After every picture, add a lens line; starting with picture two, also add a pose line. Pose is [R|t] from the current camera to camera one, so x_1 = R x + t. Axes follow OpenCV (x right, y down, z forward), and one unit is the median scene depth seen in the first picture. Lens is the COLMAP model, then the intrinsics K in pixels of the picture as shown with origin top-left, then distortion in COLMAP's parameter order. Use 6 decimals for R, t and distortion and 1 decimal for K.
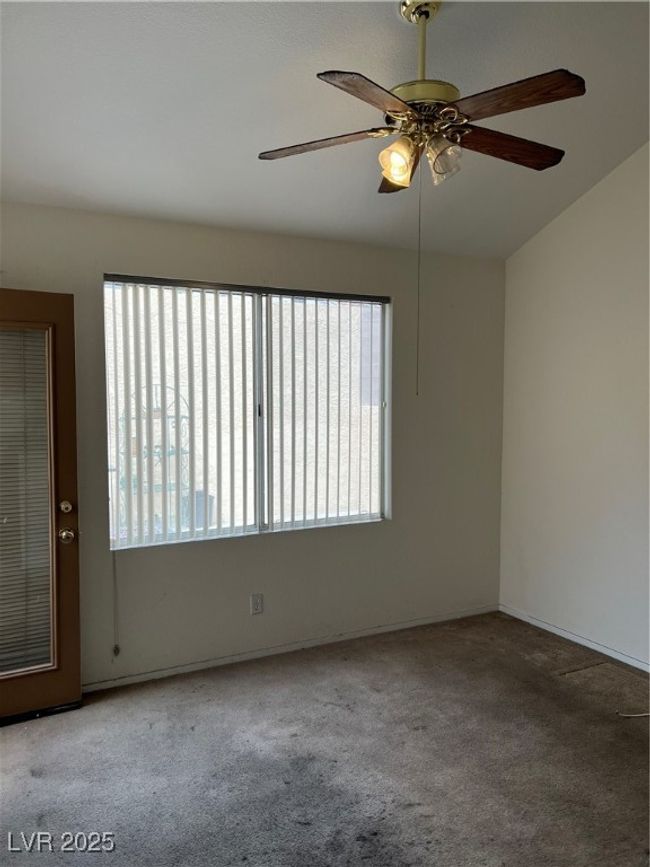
lens RADIAL K [[650.1, 0, 327.6], [0, 650.1, 440.4], [0, 0, 1]] dist [0.077280, -0.096503]
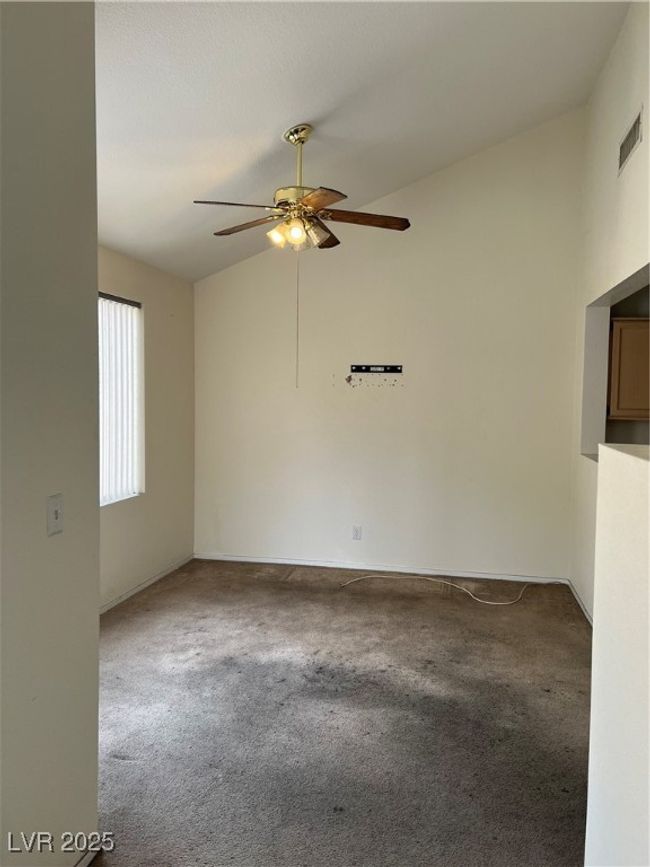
lens RADIAL K [[650.1, 0, 327.6], [0, 650.1, 440.4], [0, 0, 1]] dist [0.077280, -0.096503]
pose [[0.625650, -0.041099, 0.779021, -0.793741], [0.032956, 0.999112, 0.026243, 0.008561], [-0.779408, 0.009254, 0.626449, 0.002243]]
